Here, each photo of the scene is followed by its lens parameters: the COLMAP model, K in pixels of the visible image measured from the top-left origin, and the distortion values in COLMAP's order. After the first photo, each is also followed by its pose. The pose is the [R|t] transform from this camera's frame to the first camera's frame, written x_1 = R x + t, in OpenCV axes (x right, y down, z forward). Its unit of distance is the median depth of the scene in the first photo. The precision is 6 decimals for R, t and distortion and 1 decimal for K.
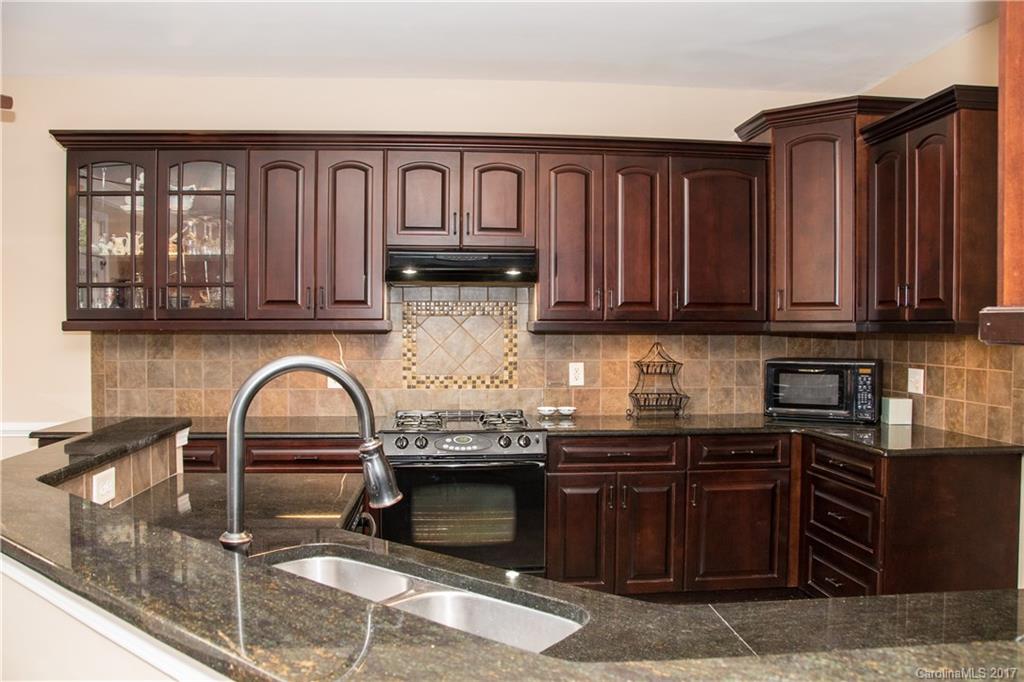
lens RADIAL K [[799.8, 0, 515.4], [0, 799.8, 363.2], [0, 0, 1]] dist [-0.169483, 0.126885]
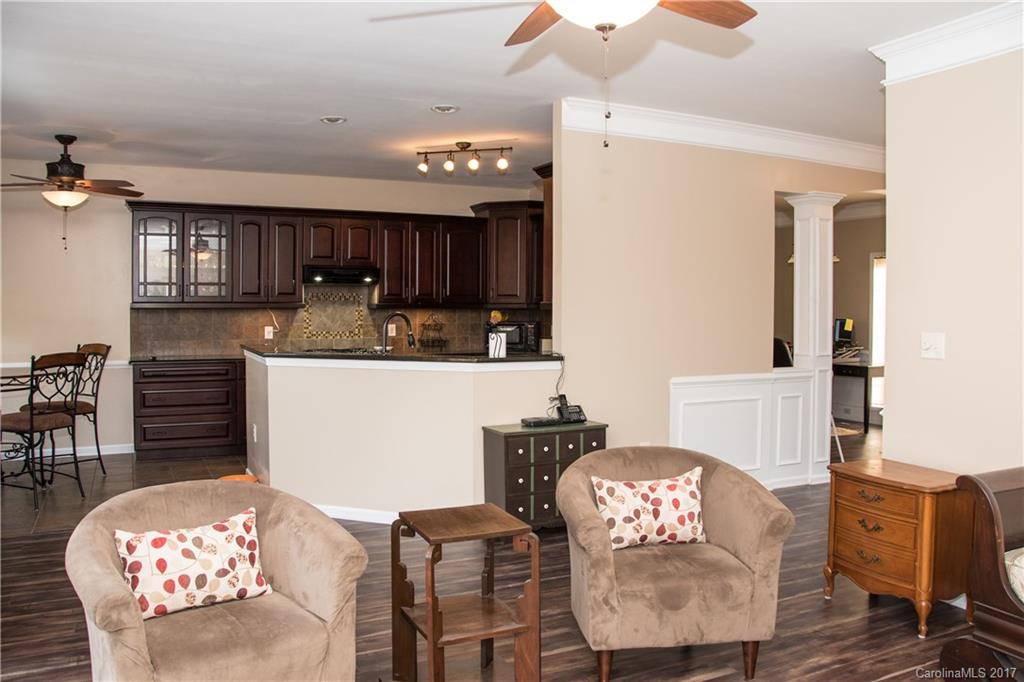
lens RADIAL K [[797.1, 0, 512.0], [0, 797.1, 341.0], [0, 0, 1]] dist [-0.167936, 0.122233]
pose [[0.931462, -0.013820, 0.363576, -0.374401], [0.014447, 0.999895, 0.000996, 0.044158], [-0.363552, 0.004325, 0.931564, -0.964358]]
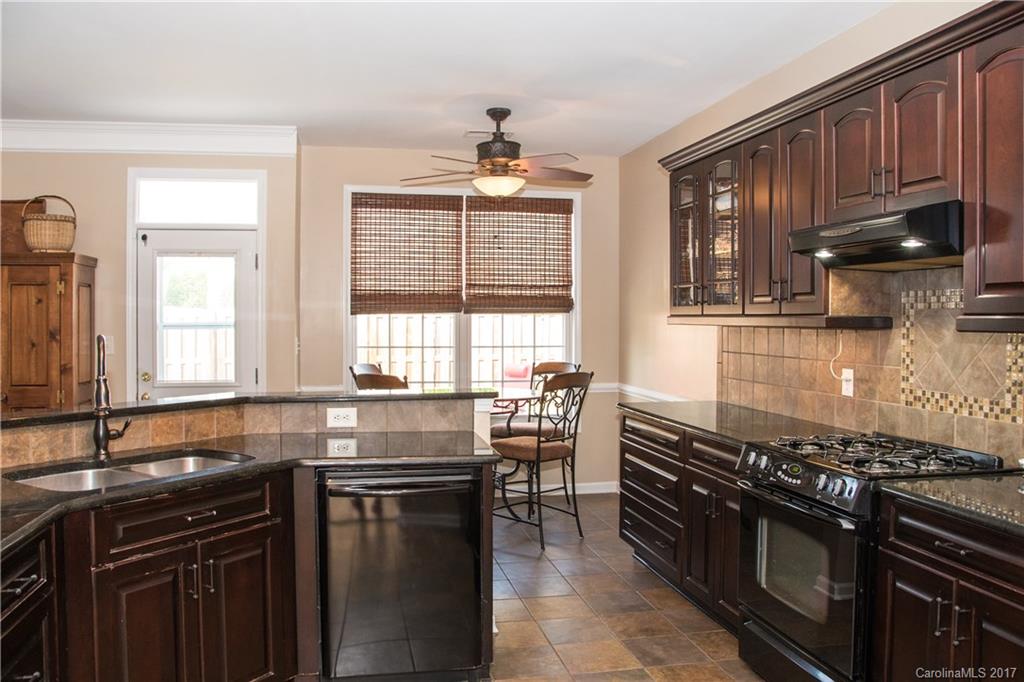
lens RADIAL K [[799.8, 0, 515.4], [0, 799.8, 363.2], [0, 0, 1]] dist [-0.169483, 0.126885]
pose [[0.112176, 0.052519, -0.992299, 0.565084], [-0.044263, 0.997875, 0.047810, -0.027632], [0.992702, 0.038559, 0.114263, 0.561281]]
